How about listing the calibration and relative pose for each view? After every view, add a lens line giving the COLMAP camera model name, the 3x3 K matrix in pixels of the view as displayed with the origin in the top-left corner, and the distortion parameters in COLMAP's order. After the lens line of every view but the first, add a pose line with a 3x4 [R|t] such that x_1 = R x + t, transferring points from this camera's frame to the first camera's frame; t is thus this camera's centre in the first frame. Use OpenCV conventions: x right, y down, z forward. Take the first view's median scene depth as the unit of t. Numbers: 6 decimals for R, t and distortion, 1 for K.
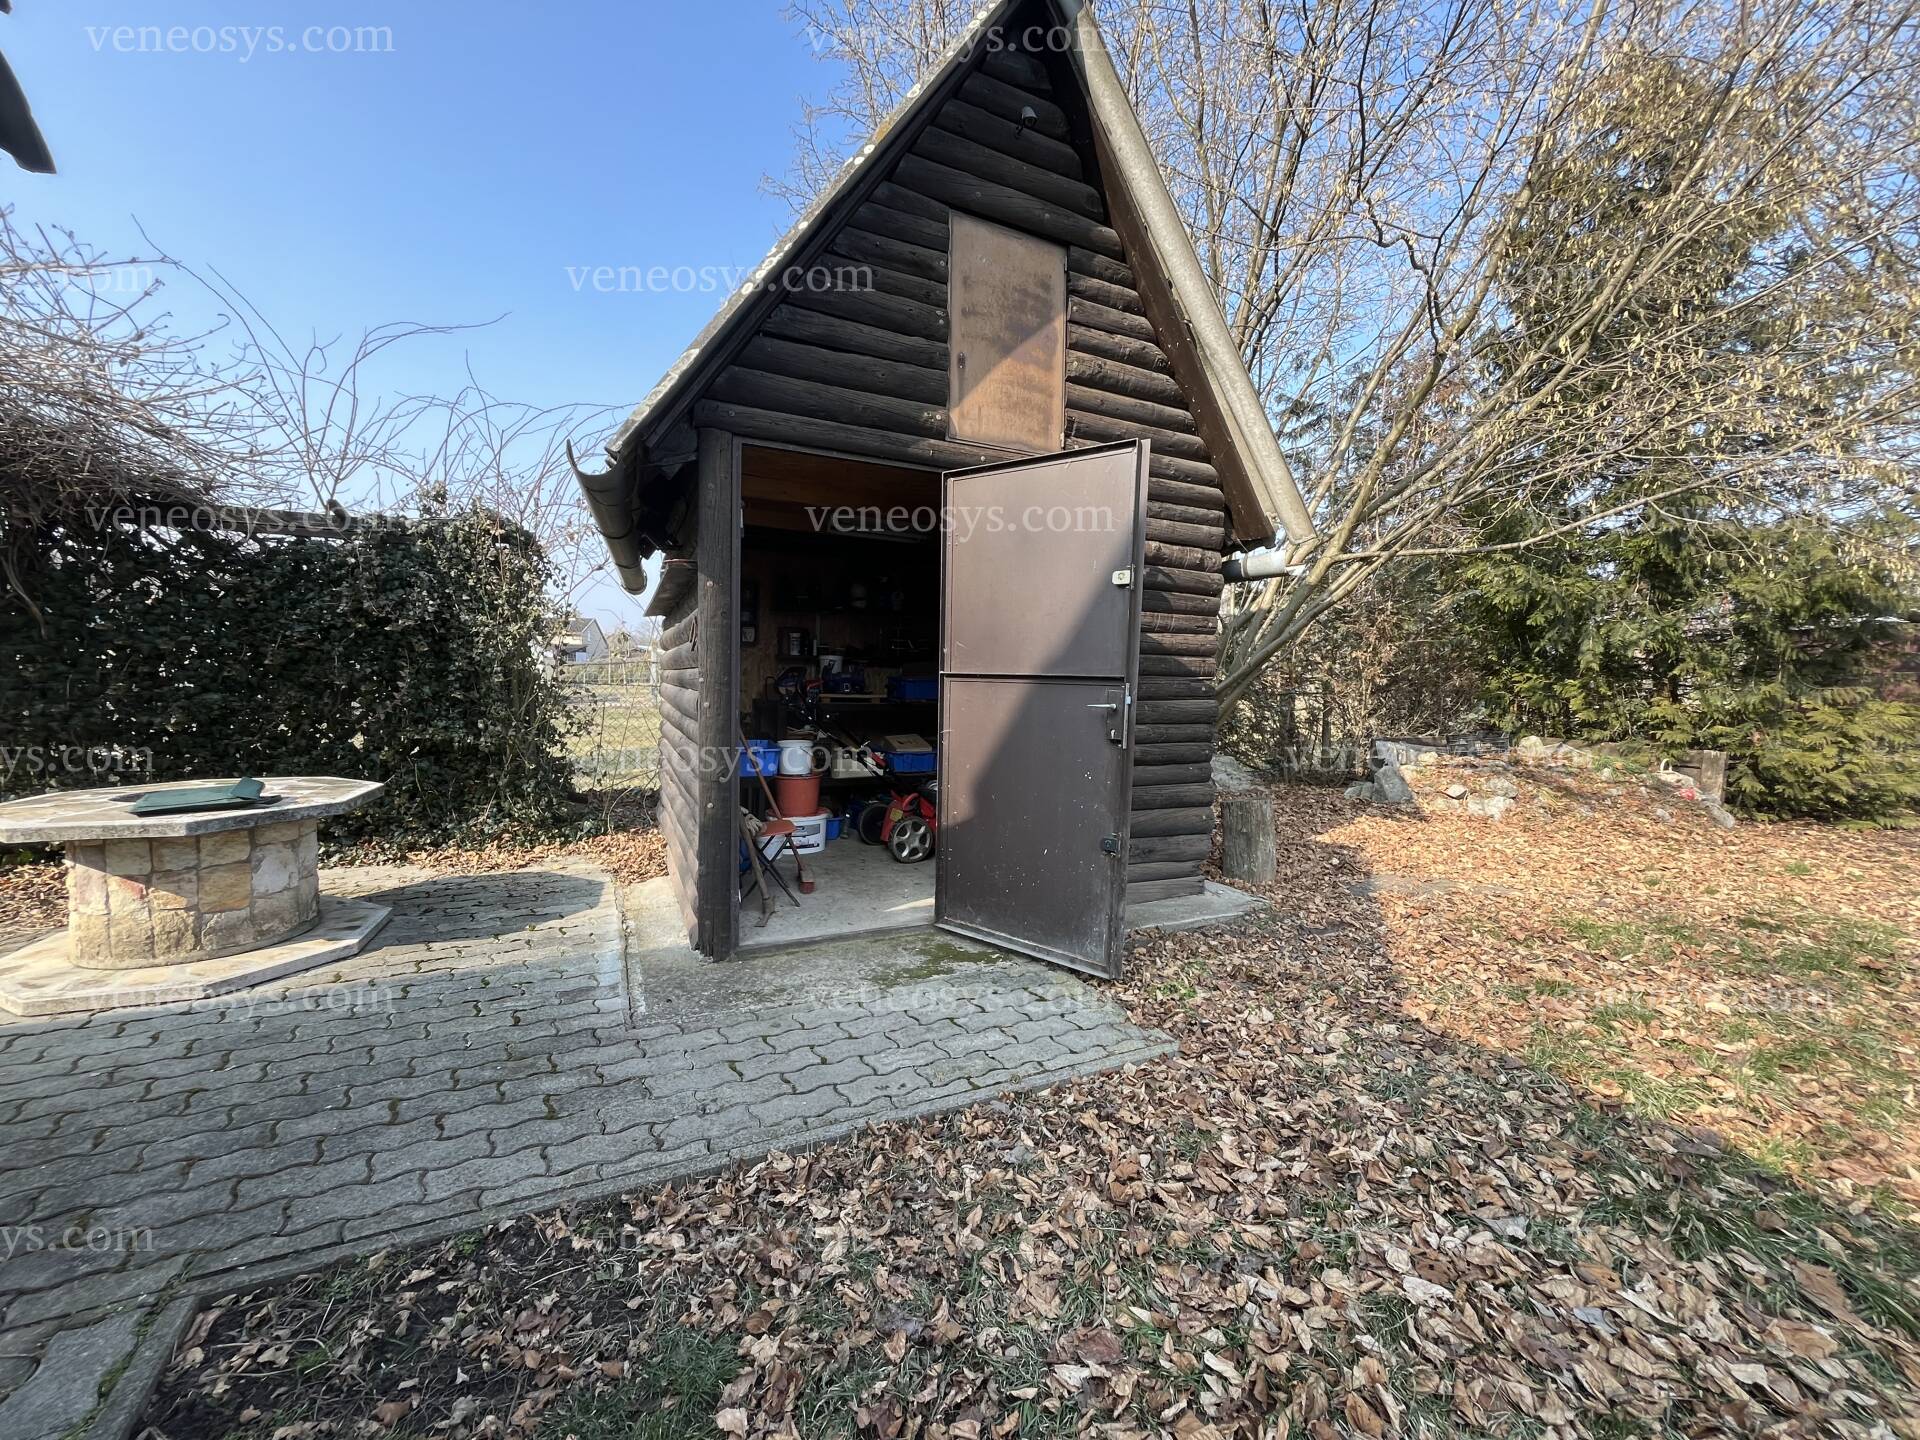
lens RADIAL K [[772.7, 0, 951.9], [0, 772.7, 721.8], [0, 0, 1]] dist [-0.003768, 0.000028]
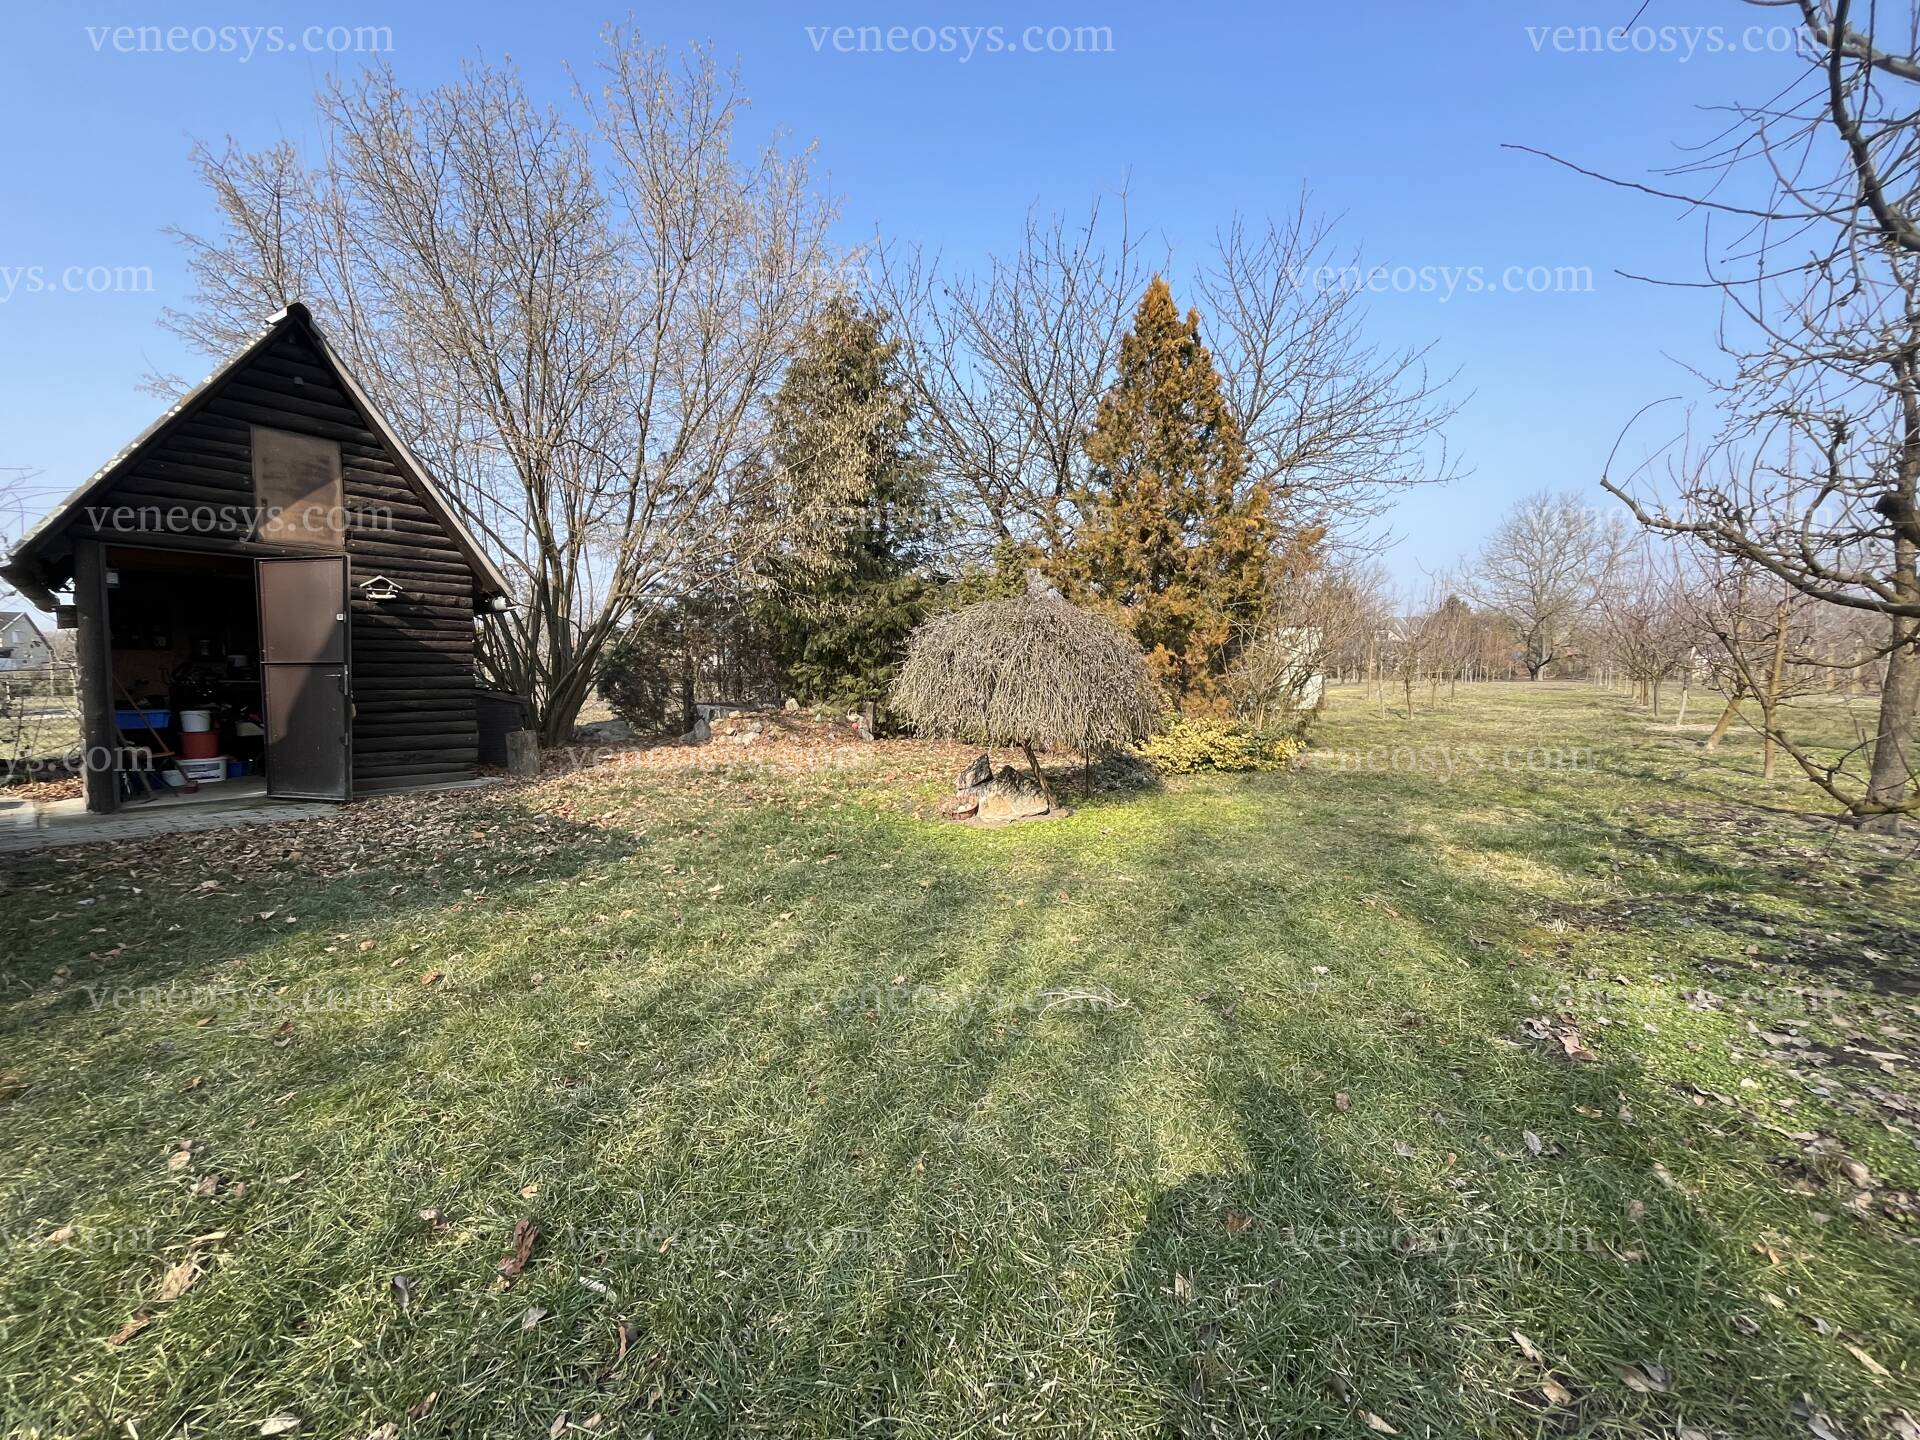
lens RADIAL K [[772.7, 0, 951.9], [0, 772.7, 721.8], [0, 0, 1]] dist [-0.003768, 0.000028]
pose [[0.901347, -0.046480, 0.430596, 0.661641], [0.046107, 0.998873, 0.011308, 0.133189], [-0.430636, 0.009661, 0.902474, -1.382764]]
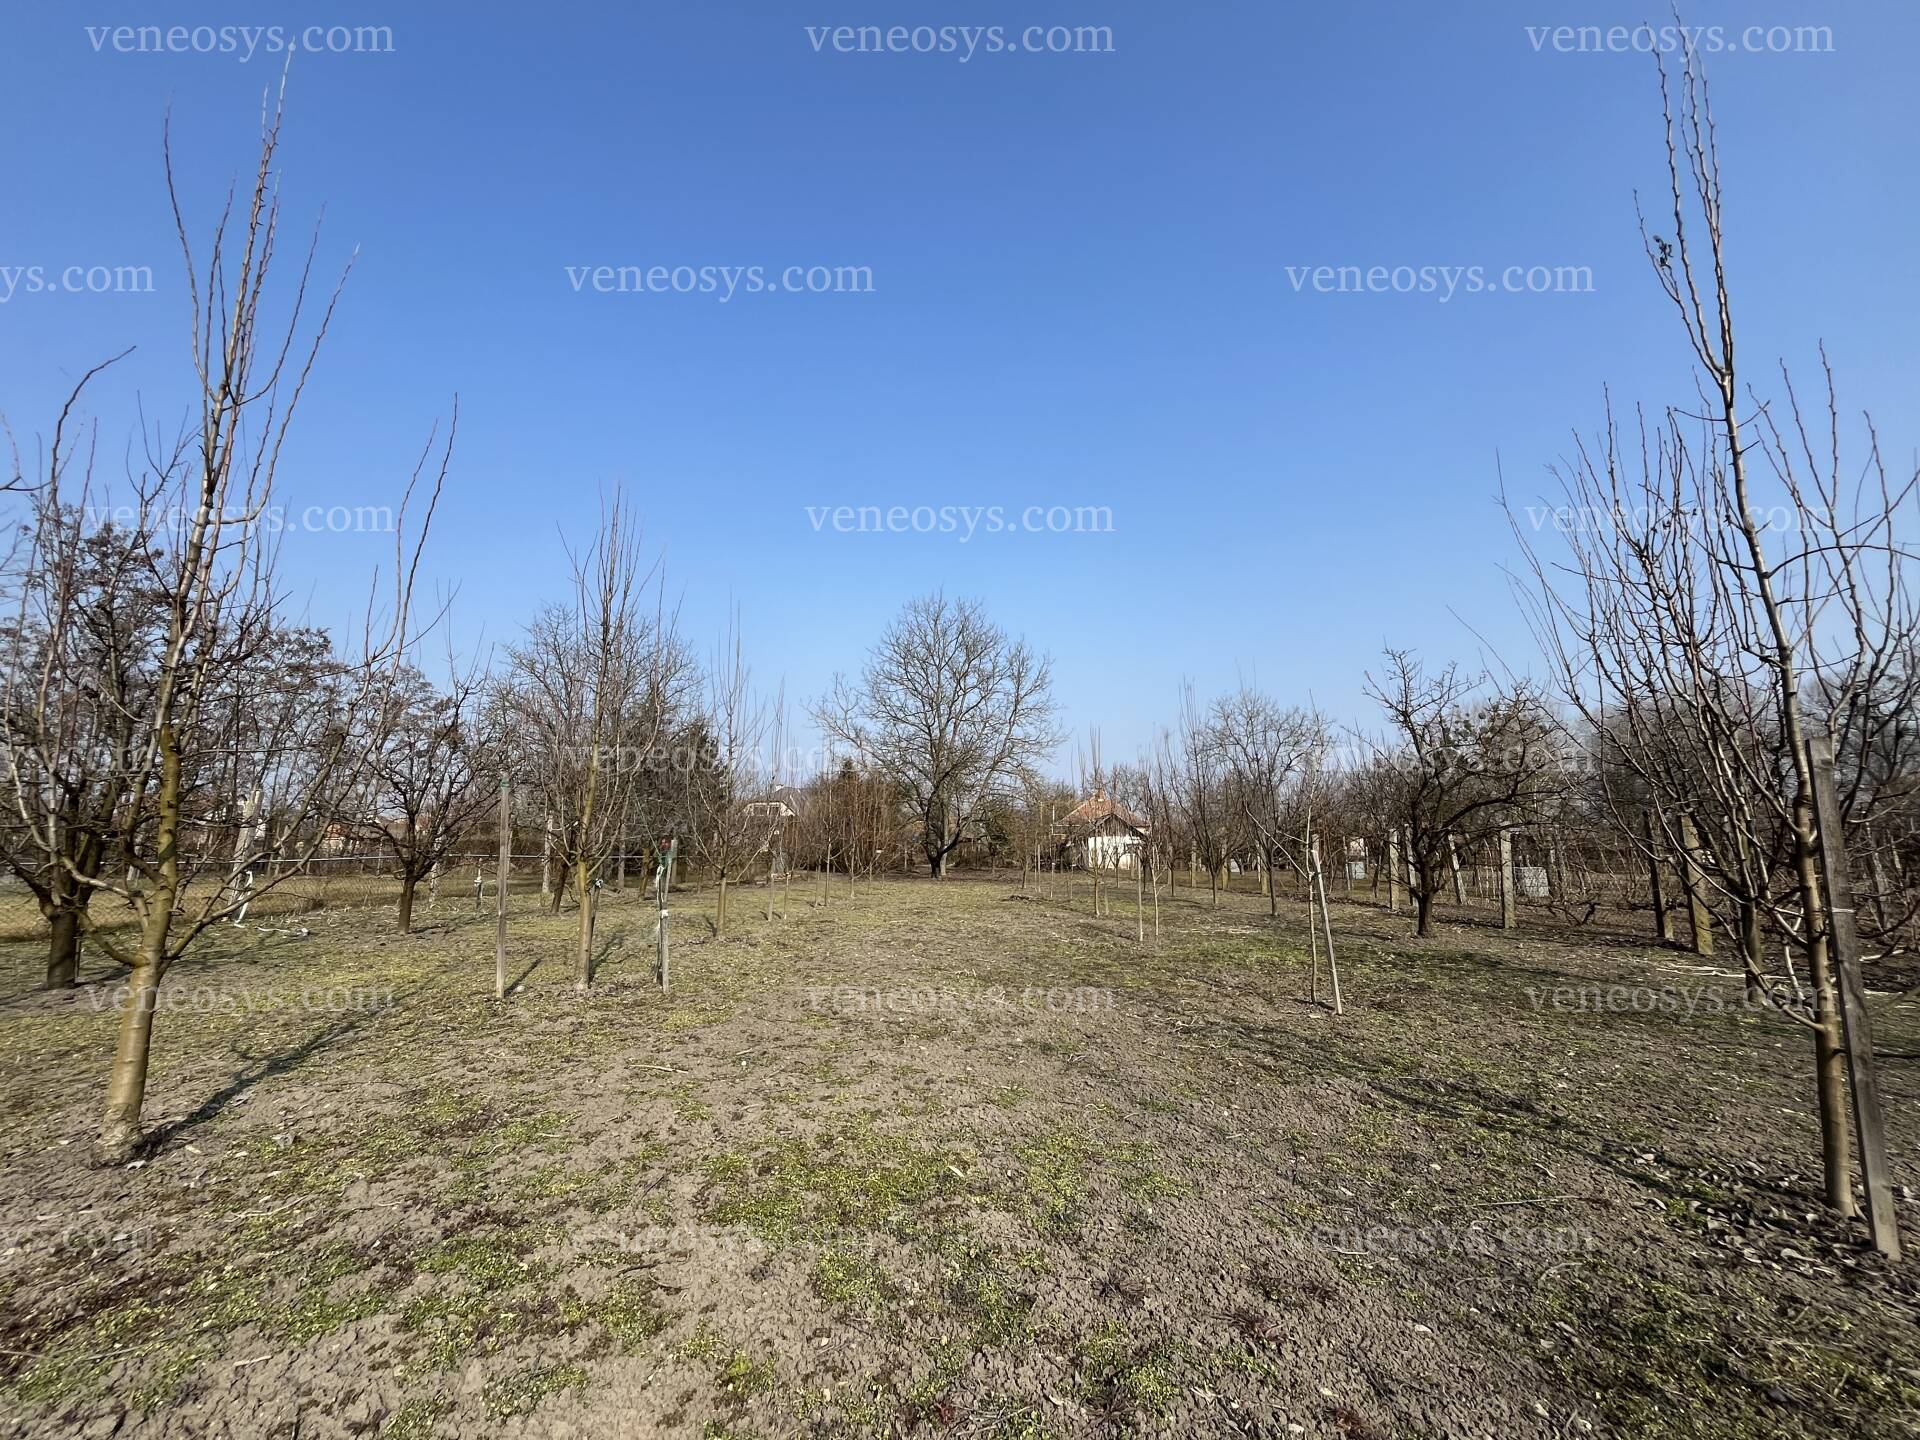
lens RADIAL K [[772.7, 0, 951.9], [0, 772.7, 721.8], [0, 0, 1]] dist [-0.003768, 0.000028]
pose [[0.426438, 0.145611, 0.892719, 8.326267], [0.073834, 0.978060, -0.194800, 0.036569], [-0.901498, 0.148983, 0.406331, 2.765939]]
